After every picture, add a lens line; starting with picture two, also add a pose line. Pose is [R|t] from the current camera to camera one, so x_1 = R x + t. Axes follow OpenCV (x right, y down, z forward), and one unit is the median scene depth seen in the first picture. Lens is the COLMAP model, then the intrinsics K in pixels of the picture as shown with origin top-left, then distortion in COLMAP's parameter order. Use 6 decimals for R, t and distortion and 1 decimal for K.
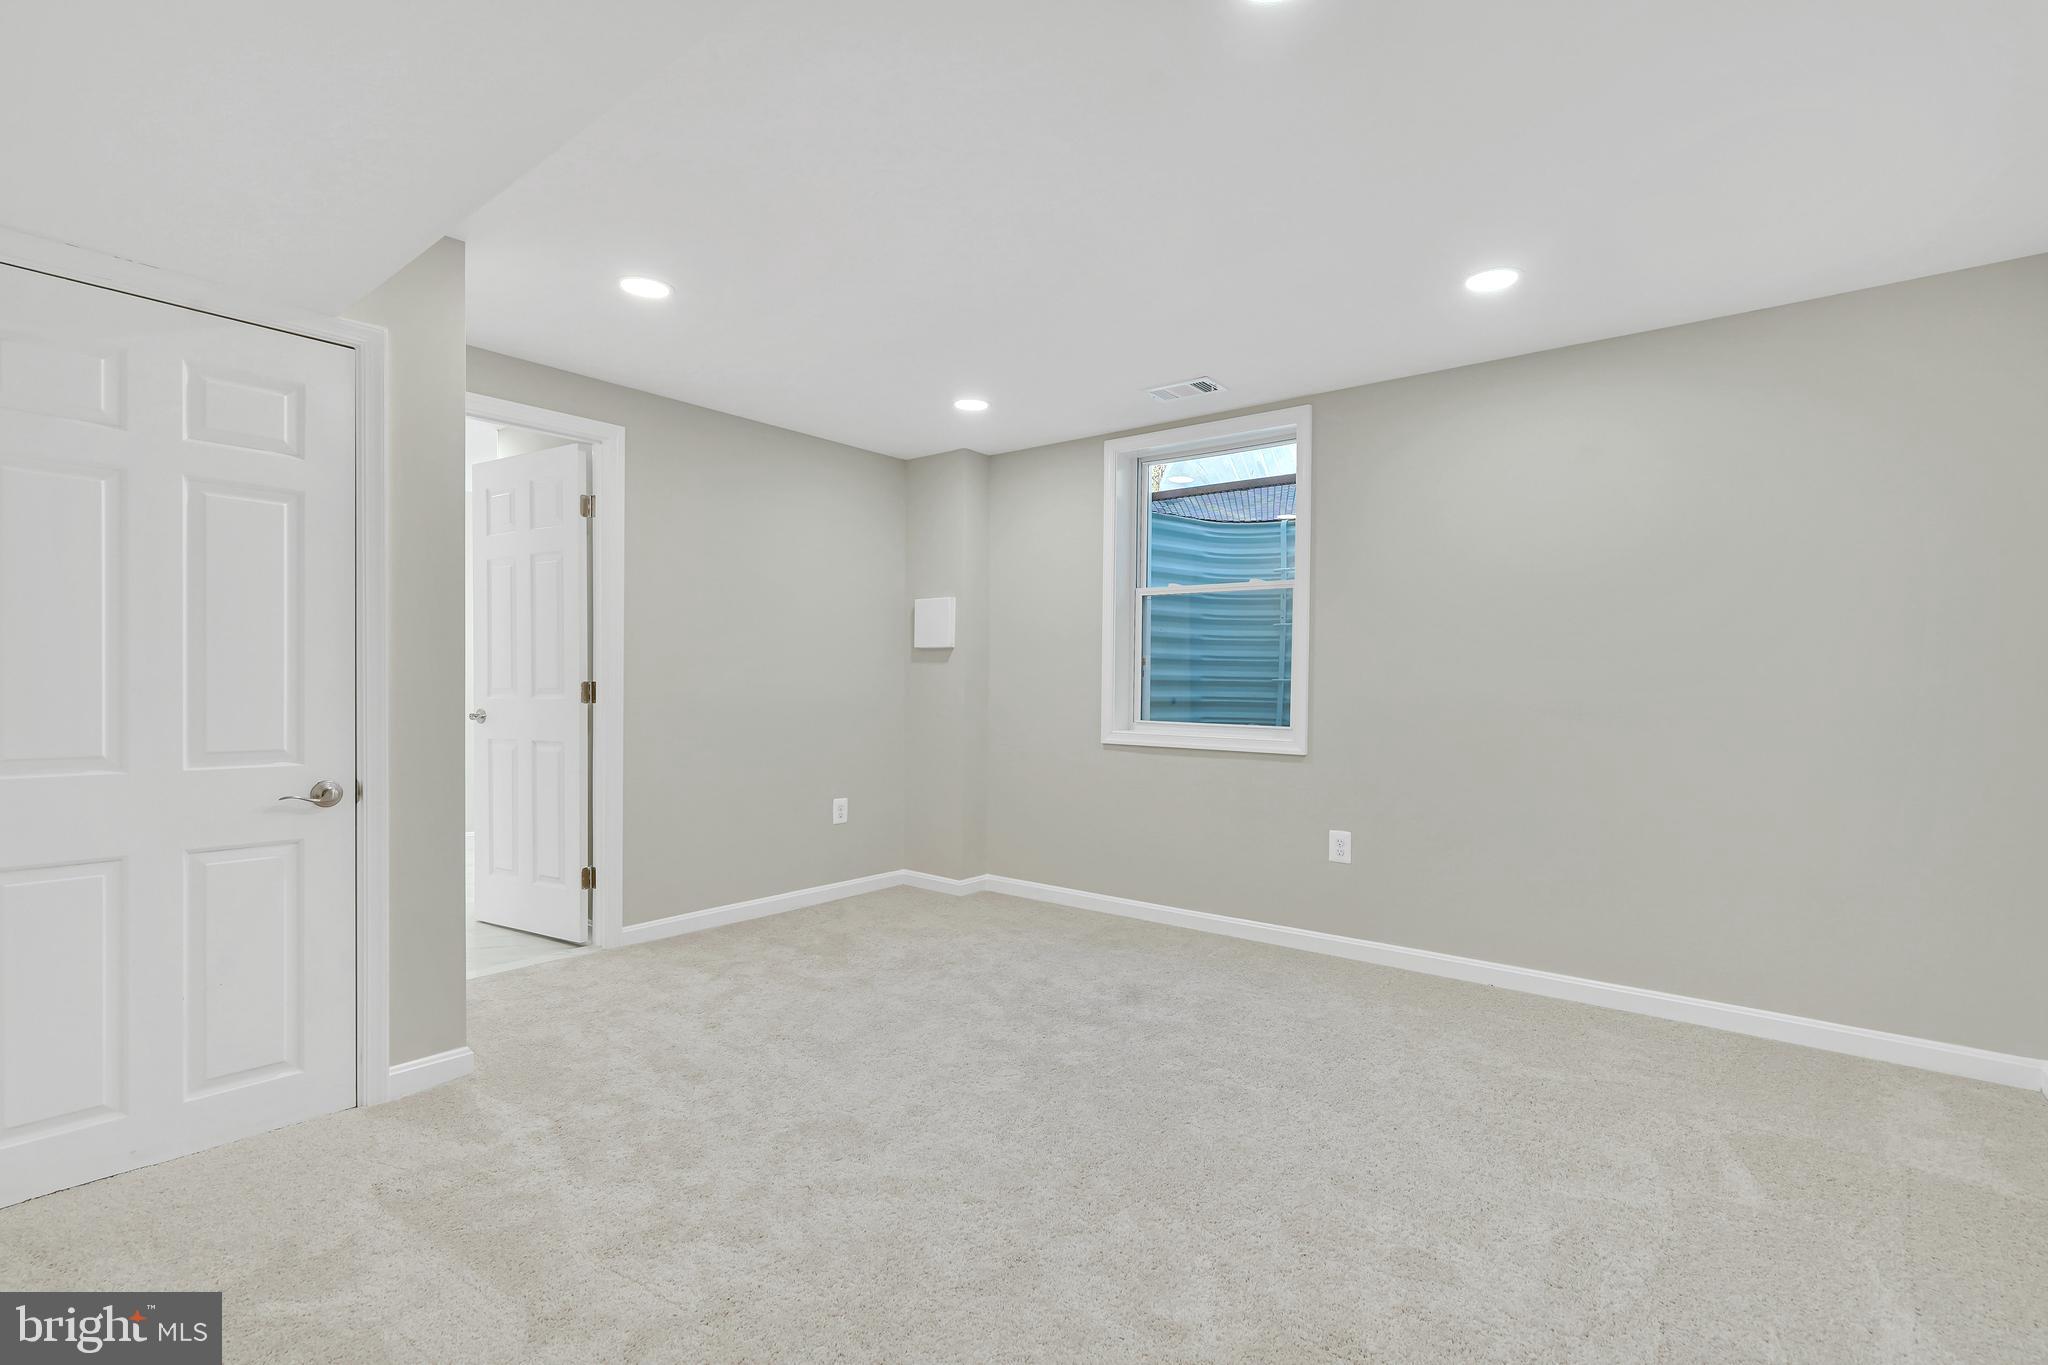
lens RADIAL K [[941.4, 0, 1036.7], [0, 941.4, 692.0], [0, 0, 1]] dist [-0.002467, 0.001504]
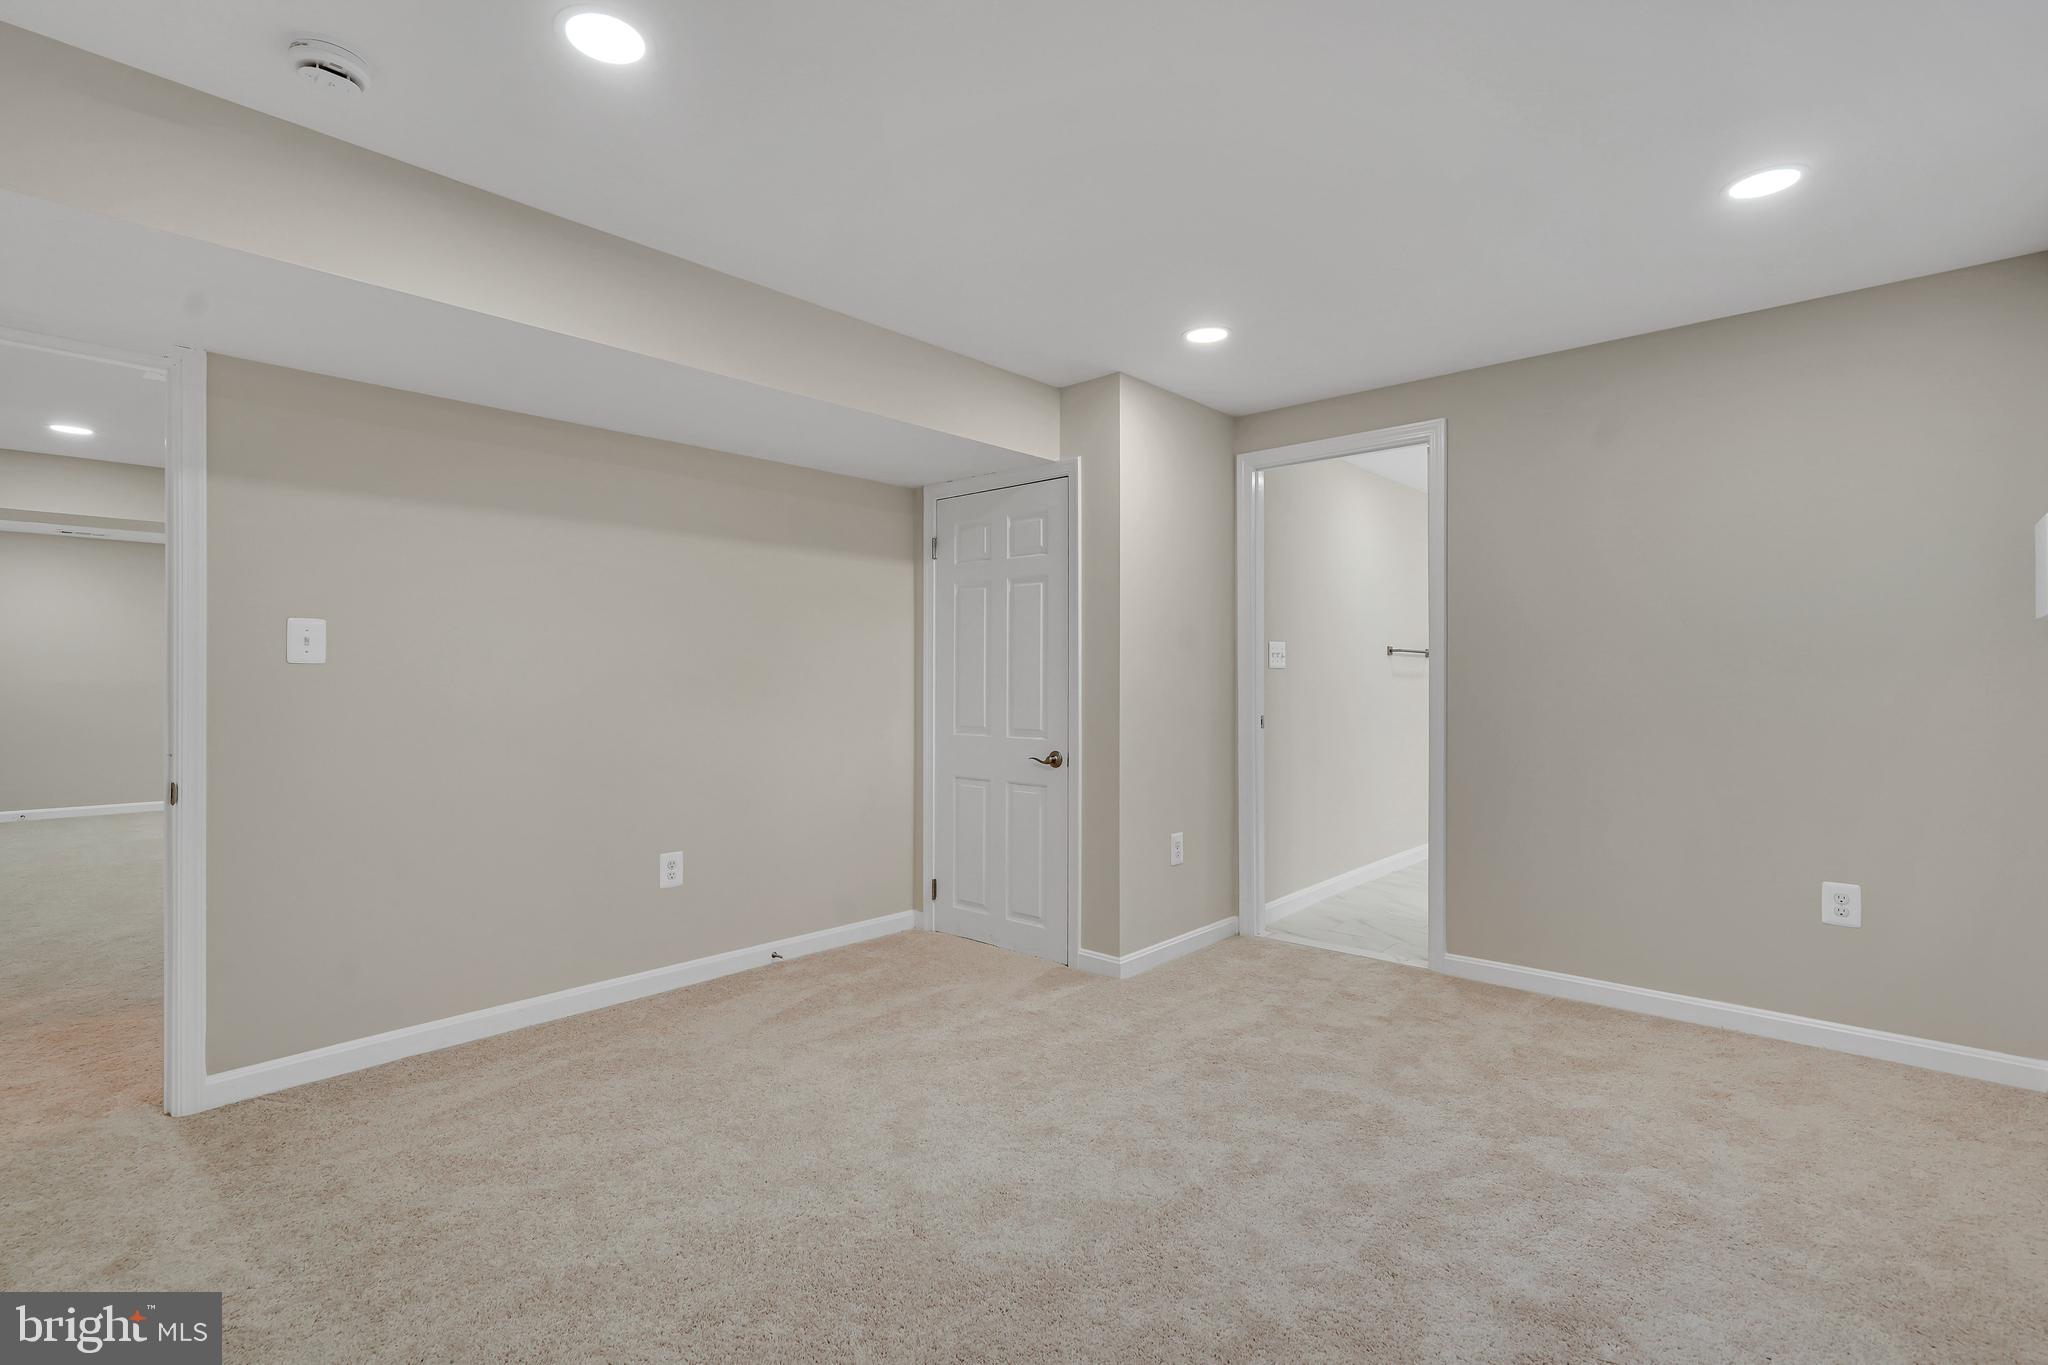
lens RADIAL K [[941.4, 0, 1037.0], [0, 941.4, 677.6], [0, 0, 1]] dist [-0.002467, 0.001504]
pose [[-0.050549, -0.021546, -0.998489, 0.847700], [-0.013606, 0.999689, -0.020883, 0.003466], [0.998629, 0.012529, -0.050827, 1.046328]]
